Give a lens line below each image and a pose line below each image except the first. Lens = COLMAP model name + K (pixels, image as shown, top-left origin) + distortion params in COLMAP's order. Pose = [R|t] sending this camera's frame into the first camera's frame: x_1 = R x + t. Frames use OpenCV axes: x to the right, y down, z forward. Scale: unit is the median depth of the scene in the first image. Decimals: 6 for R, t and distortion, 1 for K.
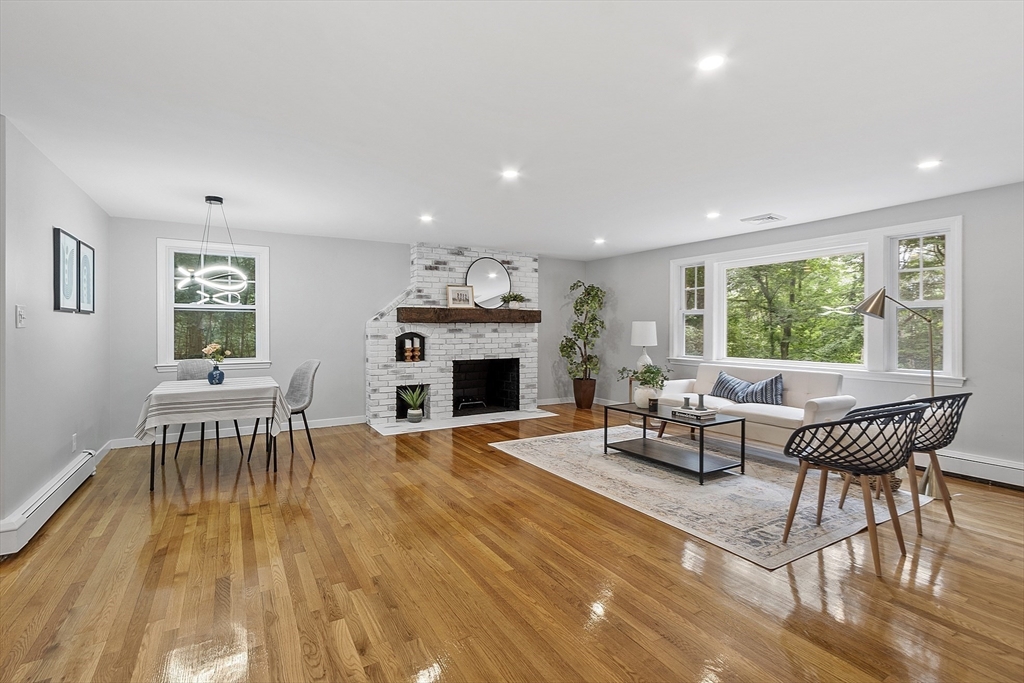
lens RADIAL K [[471.0, 0, 509.3], [0, 471.0, 336.2], [0, 0, 1]] dist [0.004848, 0.000243]
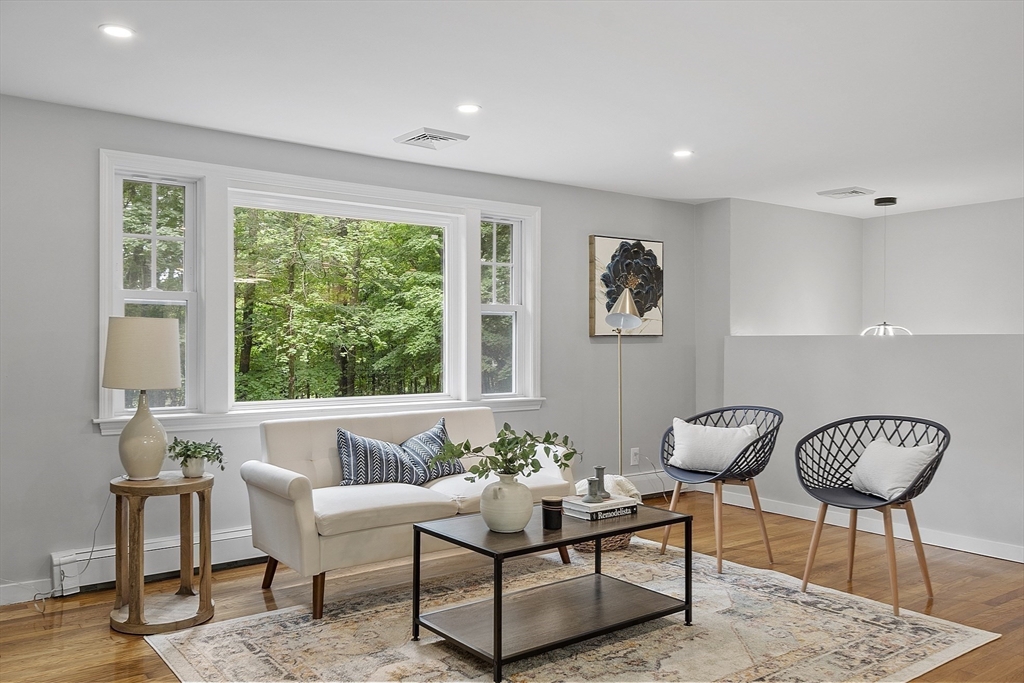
lens RADIAL K [[803.2, 0, 481.9], [0, 803.2, 341.6], [0, 0, 1]] dist [0.004229, 0.005753]
pose [[-0.079033, -0.015760, 0.996747, -0.297516], [0.004669, 0.999858, 0.016179, -0.023084], [-0.996861, 0.005932, -0.078948, 0.748263]]
